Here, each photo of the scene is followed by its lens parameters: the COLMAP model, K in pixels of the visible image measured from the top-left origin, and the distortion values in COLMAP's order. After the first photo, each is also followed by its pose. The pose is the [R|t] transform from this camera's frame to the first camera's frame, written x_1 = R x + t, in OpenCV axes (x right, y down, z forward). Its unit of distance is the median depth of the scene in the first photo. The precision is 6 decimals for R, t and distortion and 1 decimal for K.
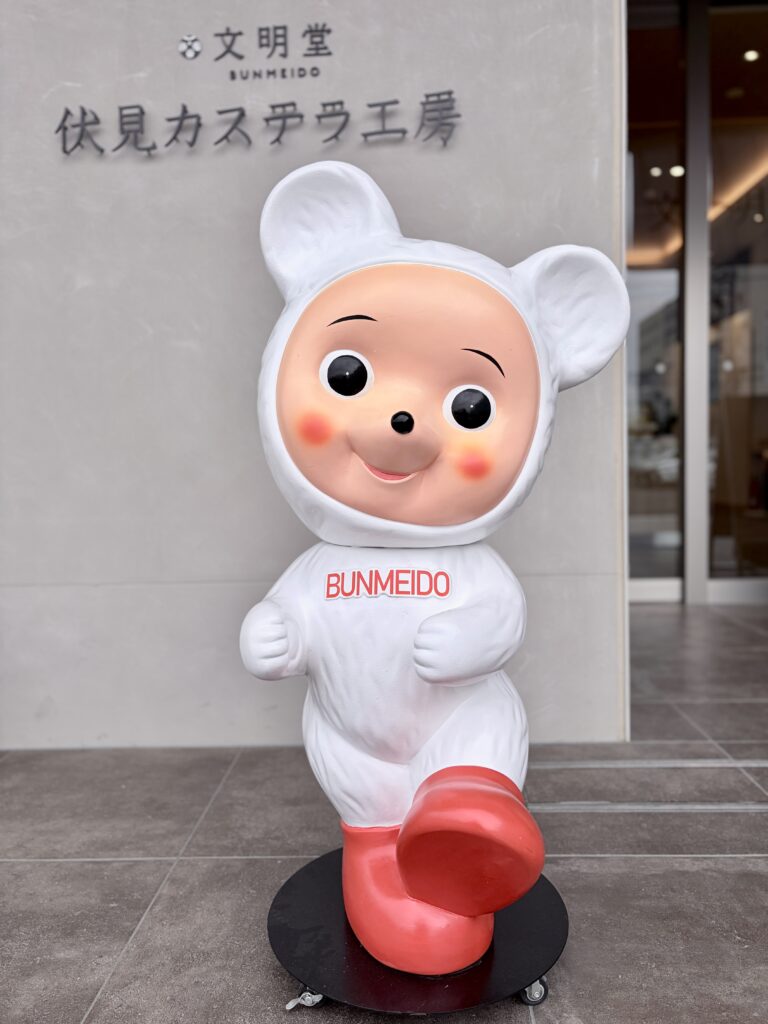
lens RADIAL K [[781.2, 0, 384.0], [0, 781.2, 512.0], [0, 0, 1]] dist [0.001859, 0.002594]
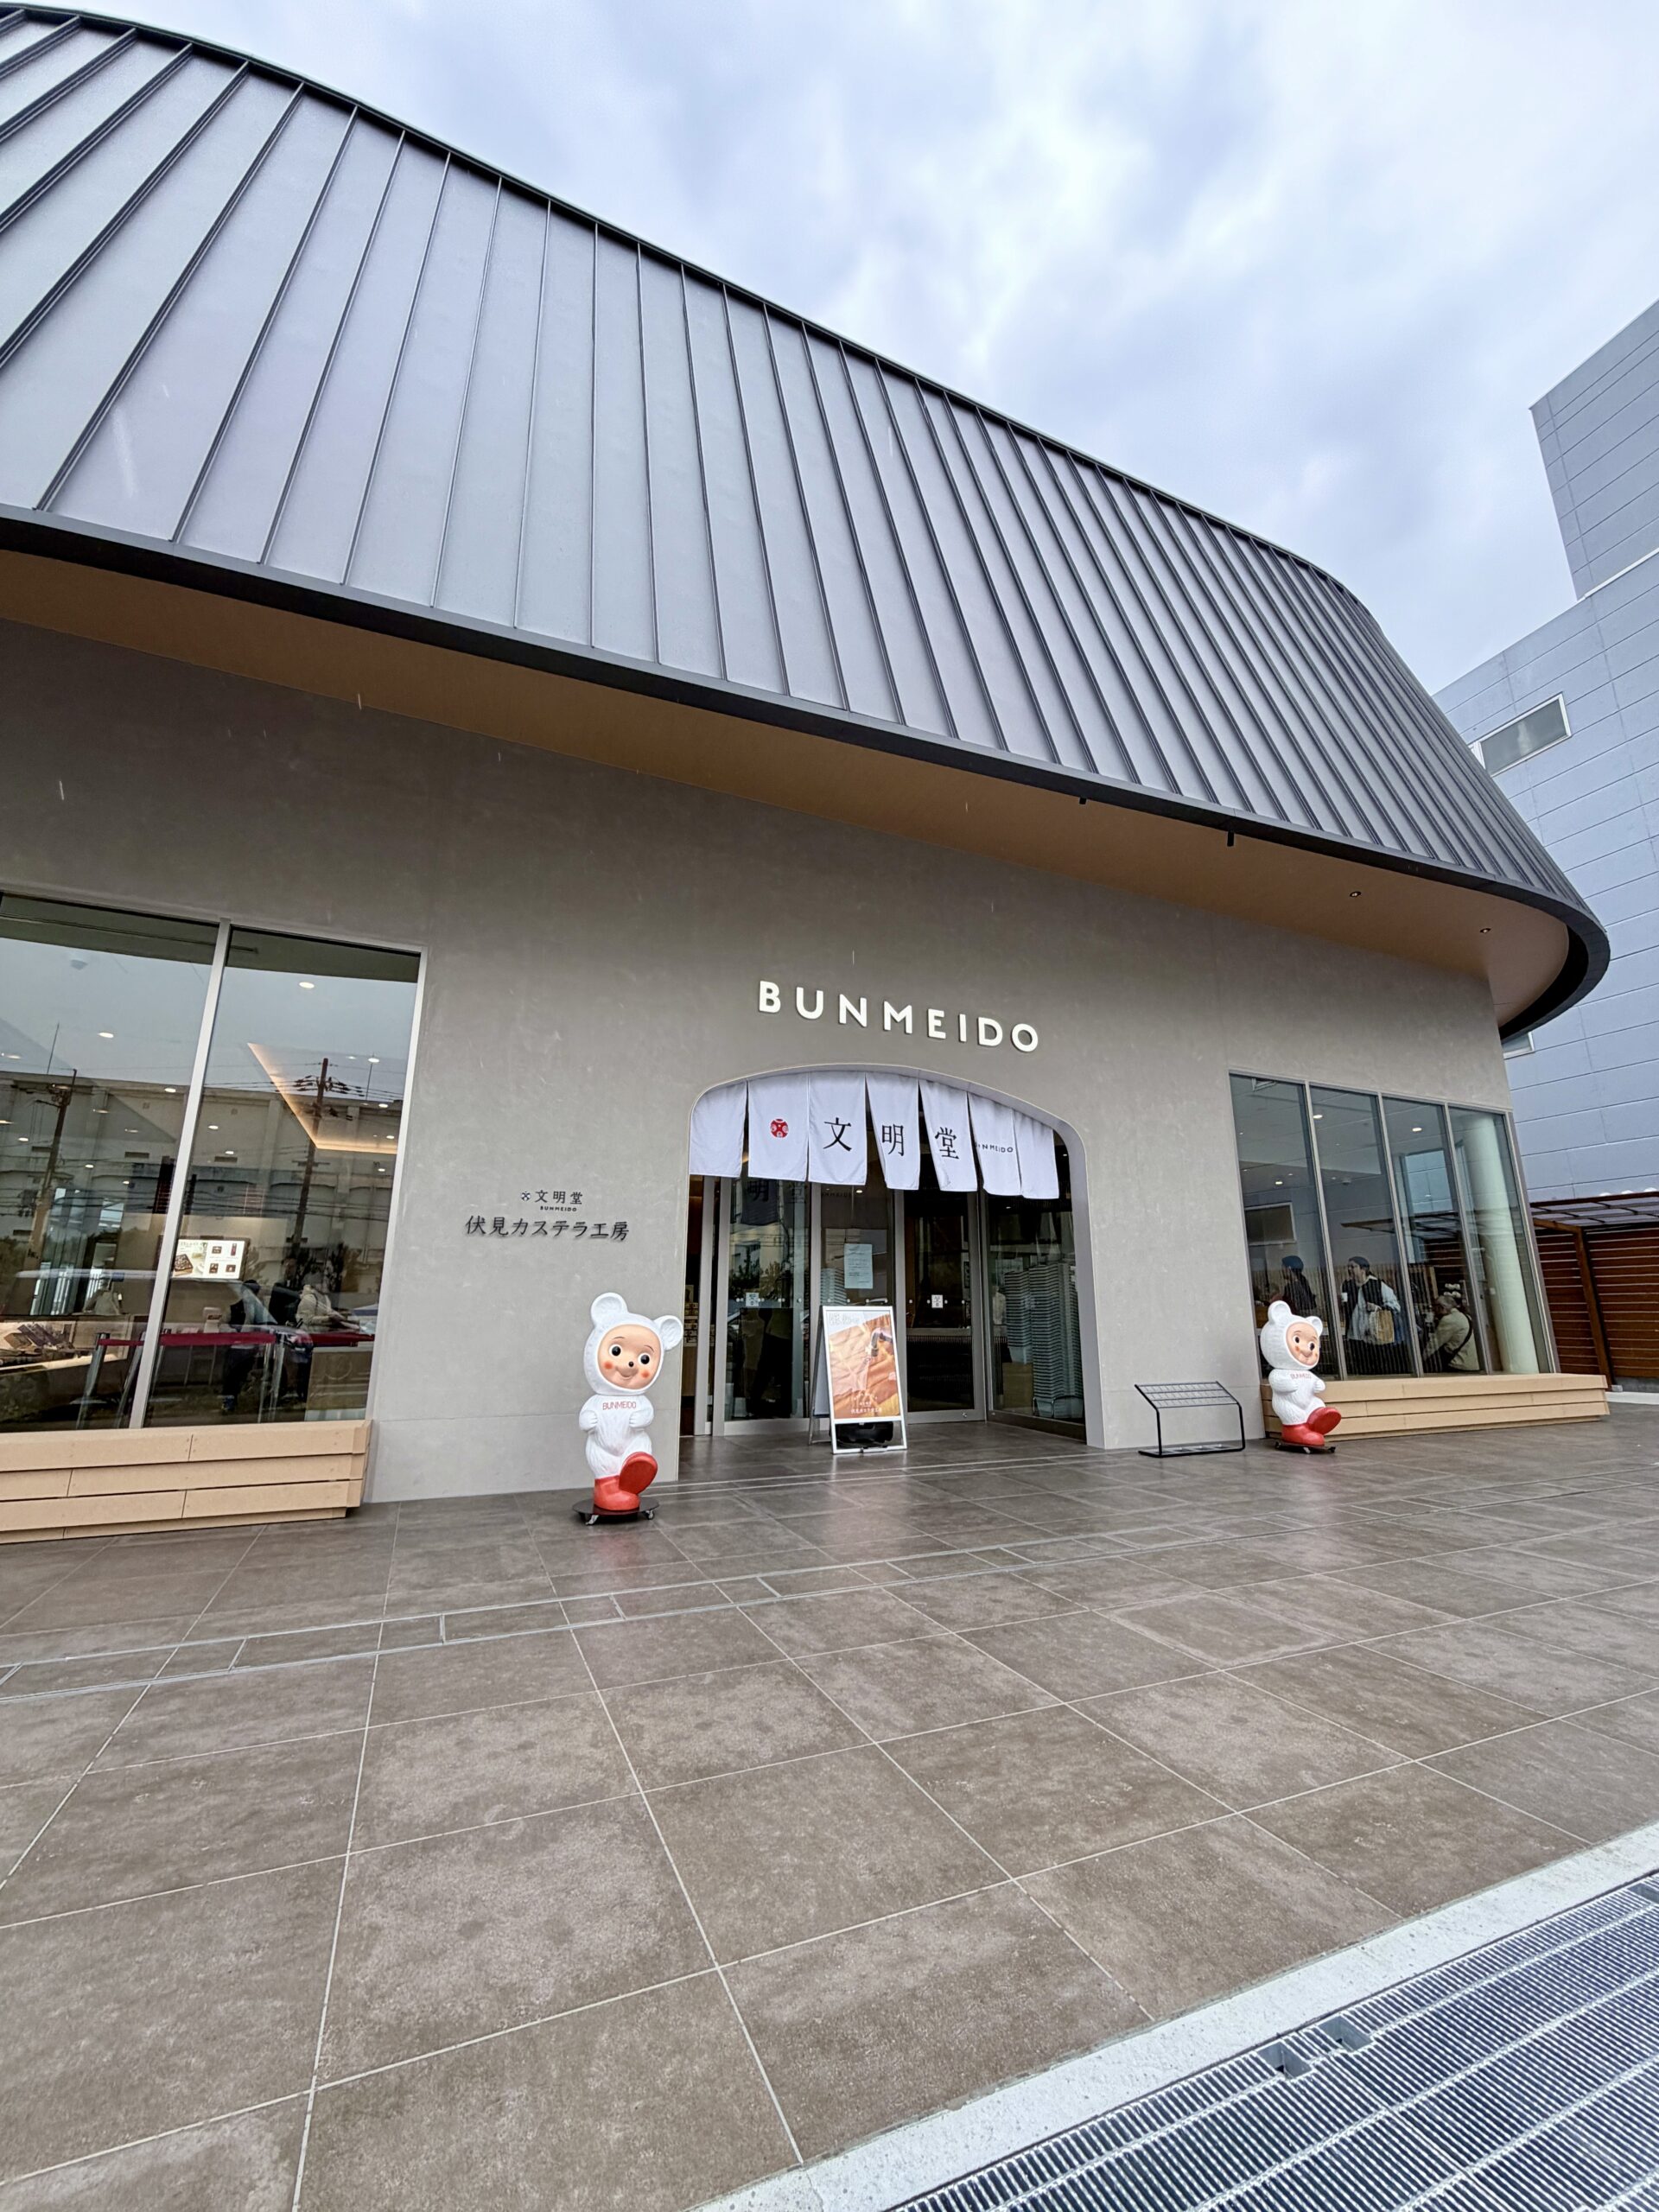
lens RADIAL K [[877.3, 0, 830.0], [0, 877.3, 1097.0], [0, 0, 1]] dist [-0.002219, -0.000042]
pose [[0.895119, 0.130367, 0.426340, -0.629129], [0.003534, 0.954186, -0.299193, -0.034873], [-0.445812, 0.269320, 0.853650, -2.024262]]
